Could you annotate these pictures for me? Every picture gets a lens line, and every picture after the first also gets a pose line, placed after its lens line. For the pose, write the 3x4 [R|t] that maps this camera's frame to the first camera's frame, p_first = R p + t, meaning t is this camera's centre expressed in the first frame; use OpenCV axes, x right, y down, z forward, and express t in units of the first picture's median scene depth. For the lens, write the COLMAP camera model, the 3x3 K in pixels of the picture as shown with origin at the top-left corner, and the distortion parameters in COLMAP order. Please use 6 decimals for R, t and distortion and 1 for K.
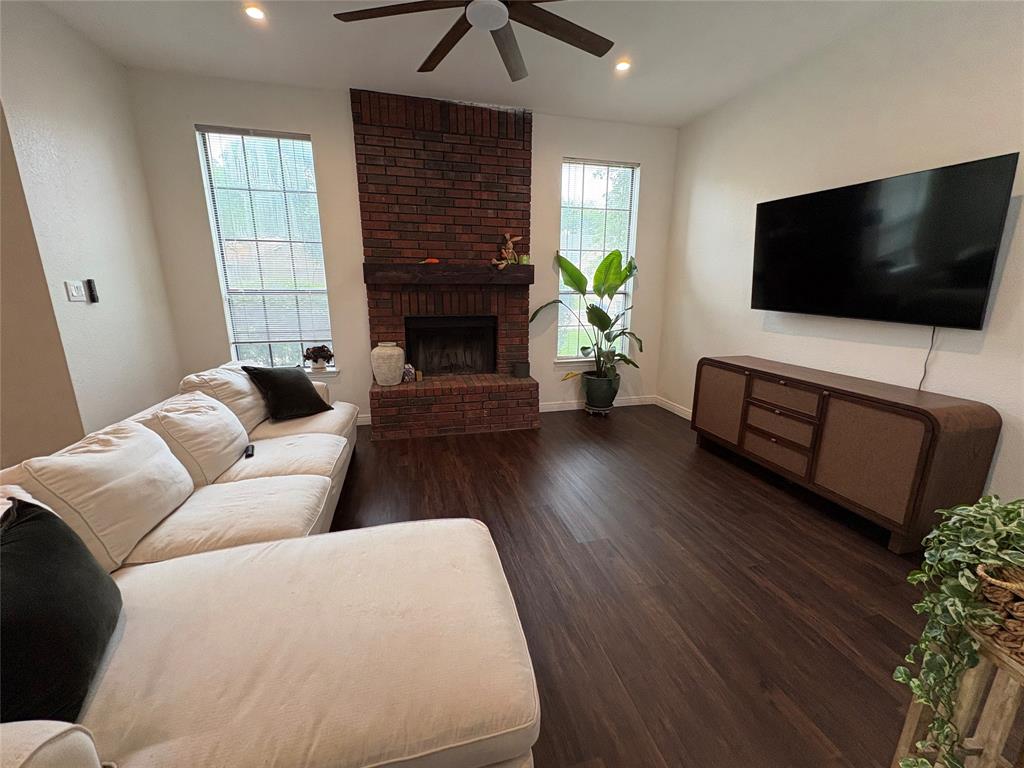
lens RADIAL K [[406.0, 0, 514.1], [0, 406.0, 382.8], [0, 0, 1]] dist [0.000729, 0.000320]
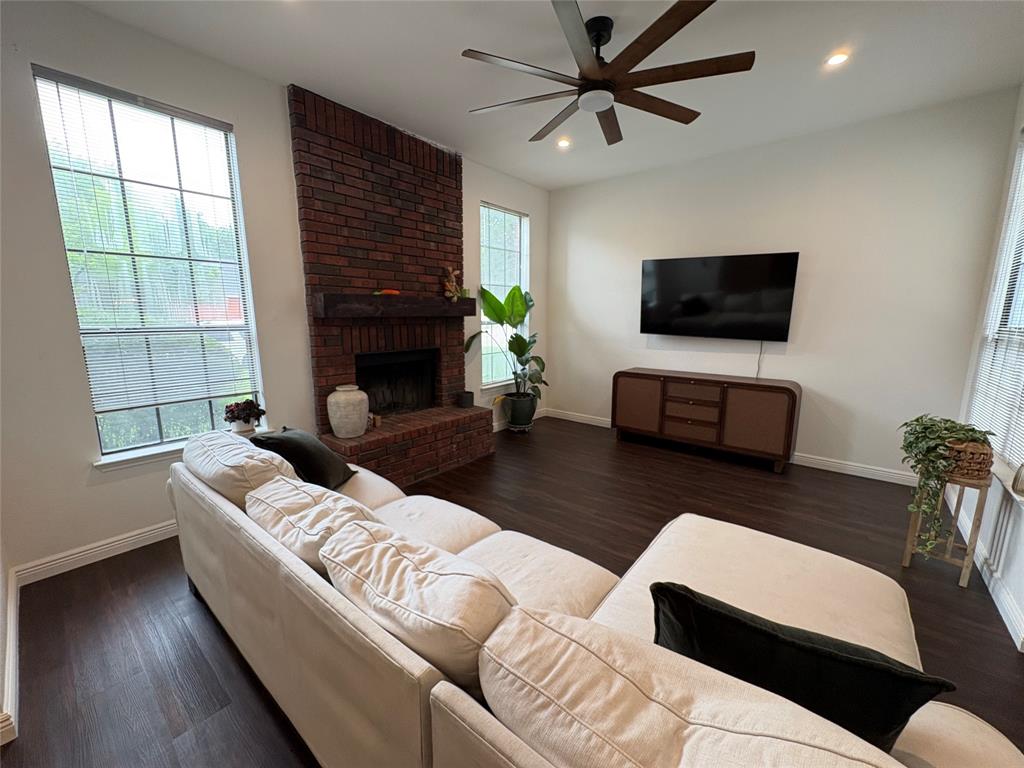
lens RADIAL K [[409.8, 0, 511.0], [0, 409.8, 381.6], [0, 0, 1]] dist [0.001194, 0.000446]
pose [[0.809564, -0.099600, 0.578521, -0.527589], [0.135689, 0.990563, -0.019340, -0.046099], [-0.571135, 0.094156, 0.815438, 0.113052]]
